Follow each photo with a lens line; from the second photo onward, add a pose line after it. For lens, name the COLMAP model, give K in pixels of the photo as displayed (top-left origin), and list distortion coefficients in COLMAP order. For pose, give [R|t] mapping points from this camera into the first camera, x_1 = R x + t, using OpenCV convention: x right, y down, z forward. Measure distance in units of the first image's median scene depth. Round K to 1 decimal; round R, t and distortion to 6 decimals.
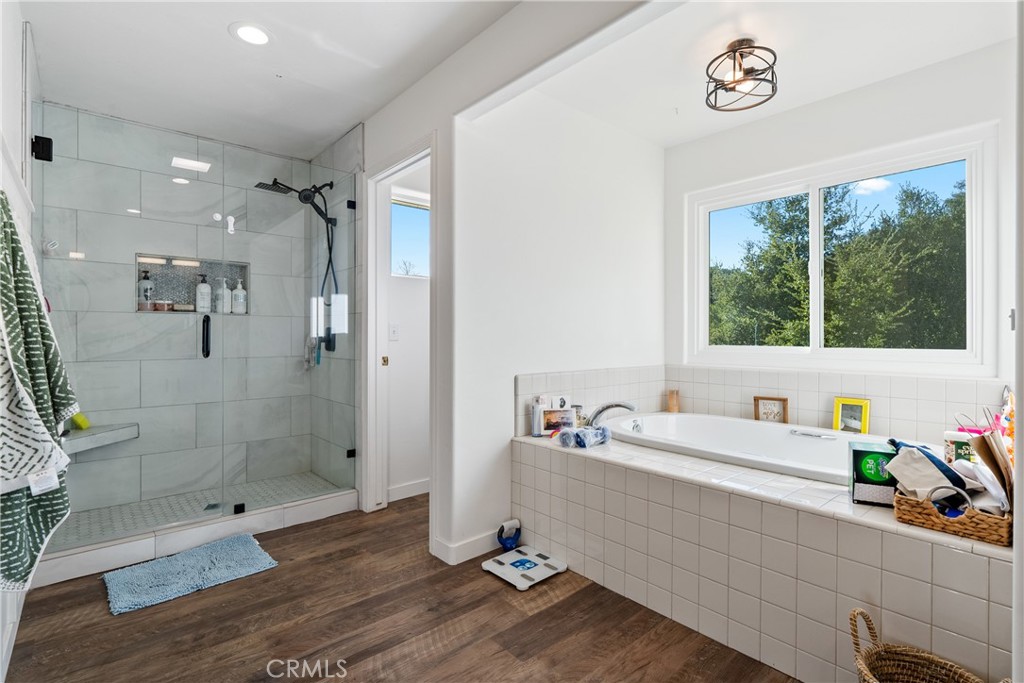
lens RADIAL K [[477.5, 0, 513.7], [0, 477.5, 340.5], [0, 0, 1]] dist [-0.002328, 0.000978]
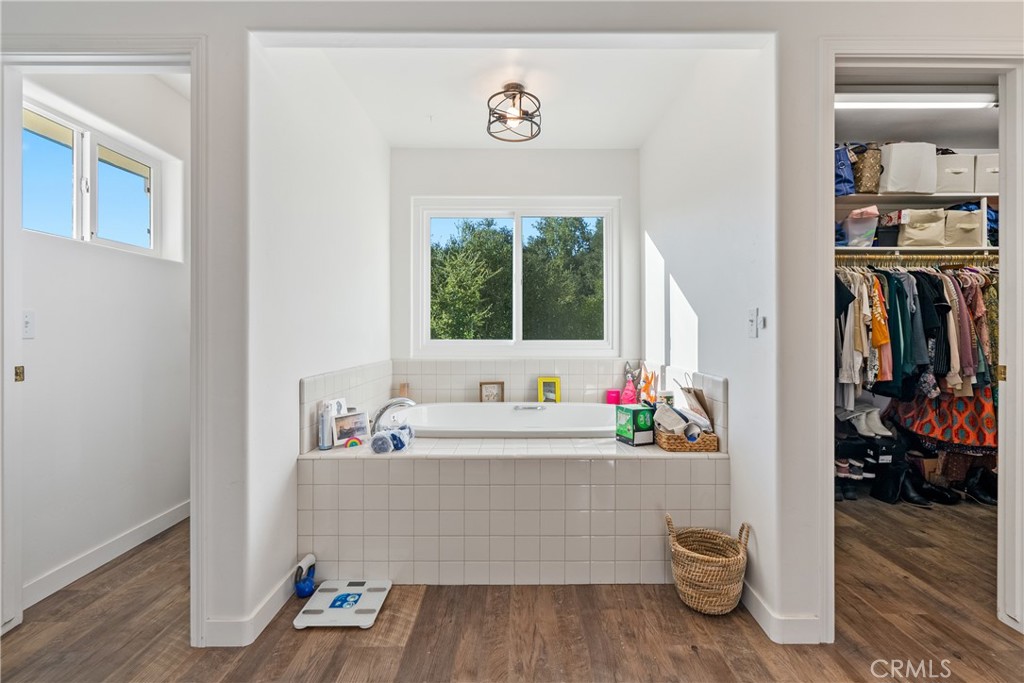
lens RADIAL K [[465.6, 0, 514.2], [0, 465.6, 334.1], [0, 0, 1]] dist [-0.000517, 0.000737]
pose [[0.664296, -0.004076, 0.747459, -0.384045], [0.006249, 0.999980, -0.000100, -0.001889], [-0.747444, 0.004737, 0.664308, 0.218391]]
